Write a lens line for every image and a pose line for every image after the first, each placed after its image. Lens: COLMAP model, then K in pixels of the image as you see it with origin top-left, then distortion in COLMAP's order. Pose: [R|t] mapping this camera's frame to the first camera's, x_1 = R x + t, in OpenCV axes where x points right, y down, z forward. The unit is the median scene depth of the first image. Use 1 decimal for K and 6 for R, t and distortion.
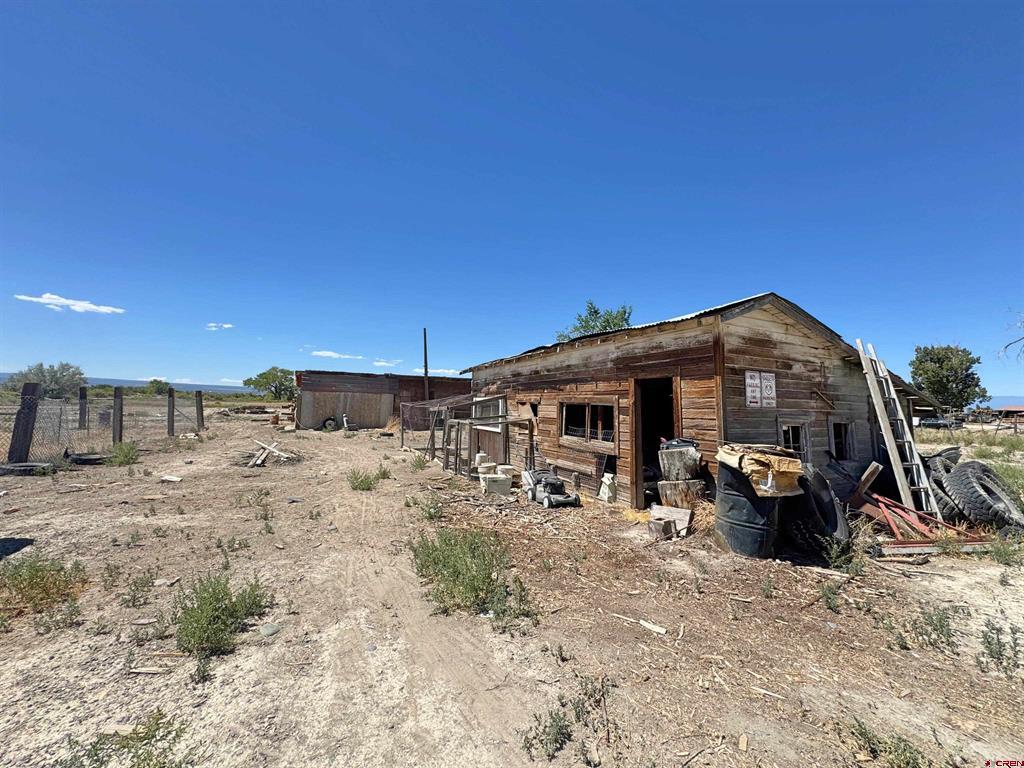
lens RADIAL K [[409.5, 0, 510.3], [0, 409.5, 382.4], [0, 0, 1]] dist [-0.000250, 0.000225]
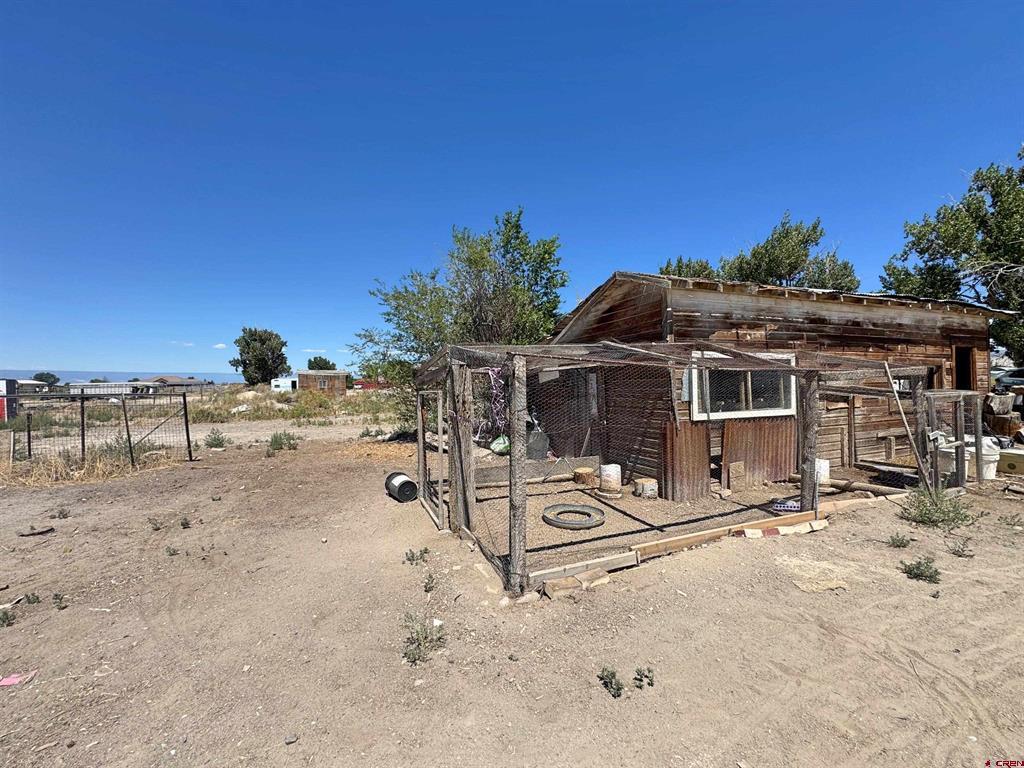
lens RADIAL K [[409.5, 0, 512.3], [0, 409.5, 380.3], [0, 0, 1]] dist [-0.000250, 0.000225]
pose [[0.033631, -0.011976, 0.999363, -0.706536], [-0.040478, 0.999091, 0.013335, 0.094378], [-0.998614, -0.040901, 0.033116, 1.605803]]
